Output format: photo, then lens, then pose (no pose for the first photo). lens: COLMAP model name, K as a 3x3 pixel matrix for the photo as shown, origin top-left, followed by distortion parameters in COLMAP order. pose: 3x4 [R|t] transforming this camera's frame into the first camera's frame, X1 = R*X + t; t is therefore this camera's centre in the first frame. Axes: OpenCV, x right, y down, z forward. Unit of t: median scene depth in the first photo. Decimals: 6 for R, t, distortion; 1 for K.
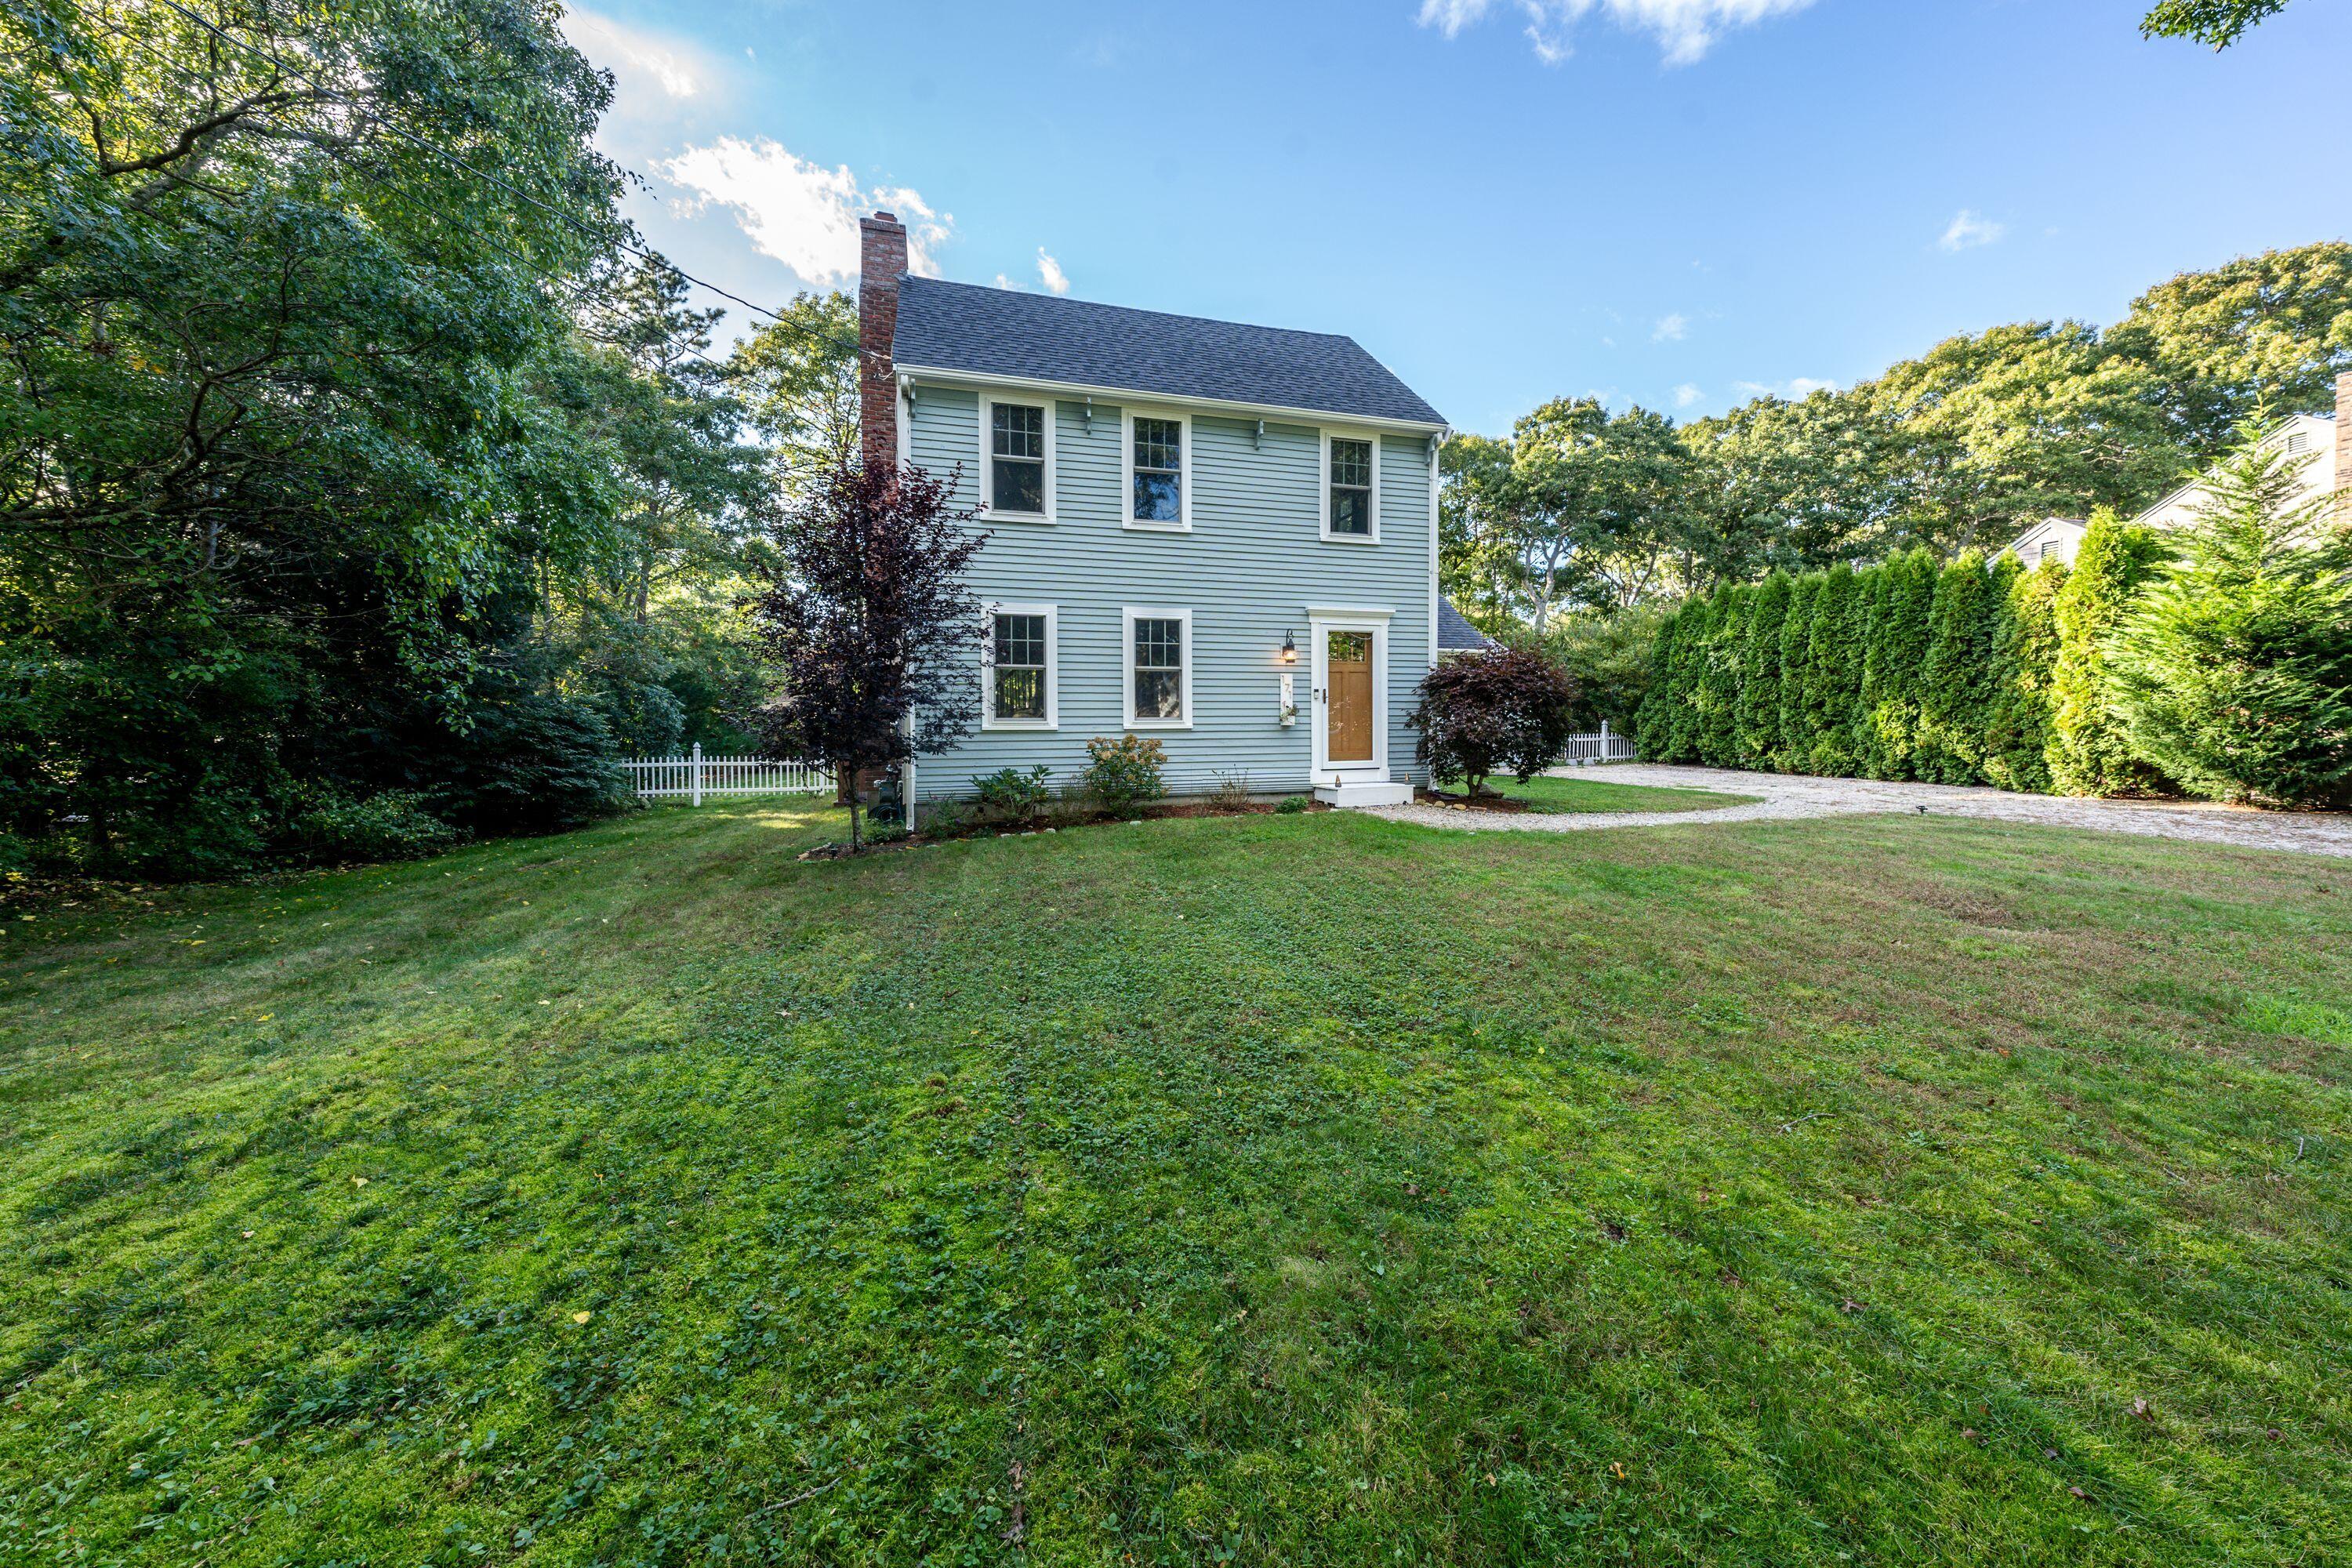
lens RADIAL K [[834.1, 0, 1196.2], [0, 834.1, 754.8], [0, 0, 1]] dist [-0.000298, 0.000002]
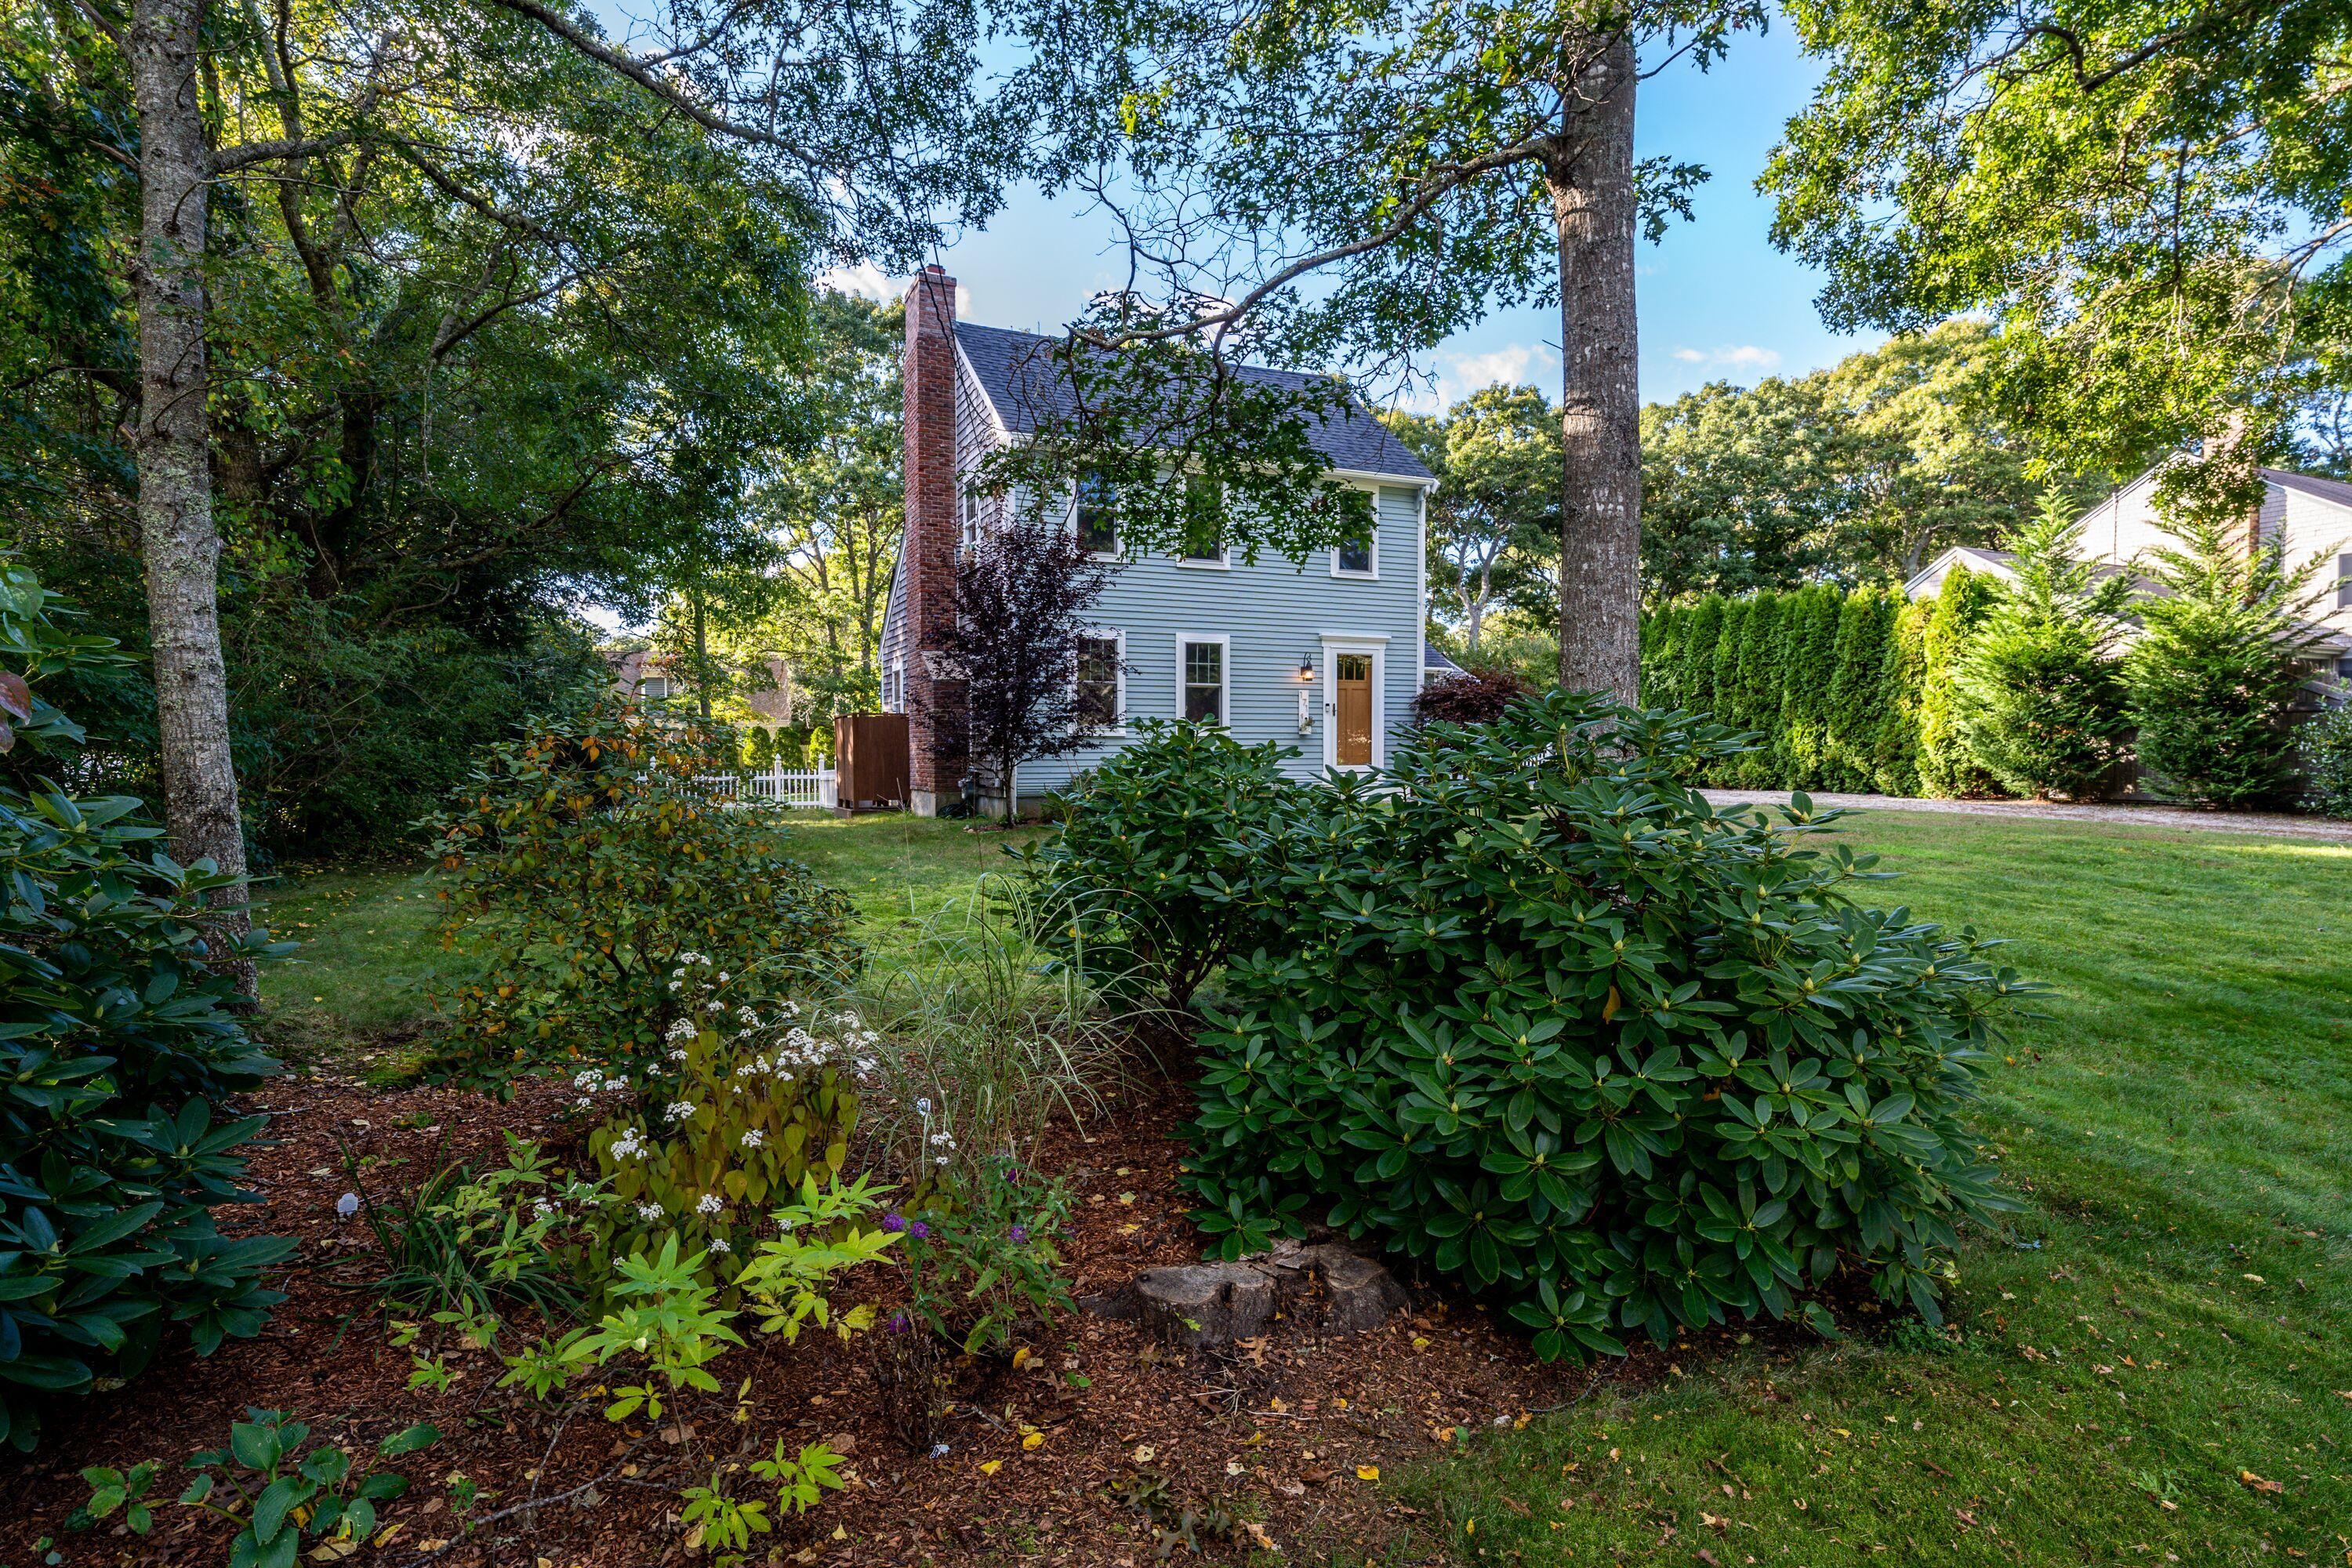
lens RADIAL K [[1165.9, 0, 1122.5], [0, 1165.9, 805.0], [0, 0, 1]] dist [0.013238, 0.000443]
pose [[0.993020, -0.002537, 0.117917, -0.212262], [0.001988, 0.999987, 0.004774, 0.035044], [-0.117927, -0.004506, 0.993012, -0.376265]]
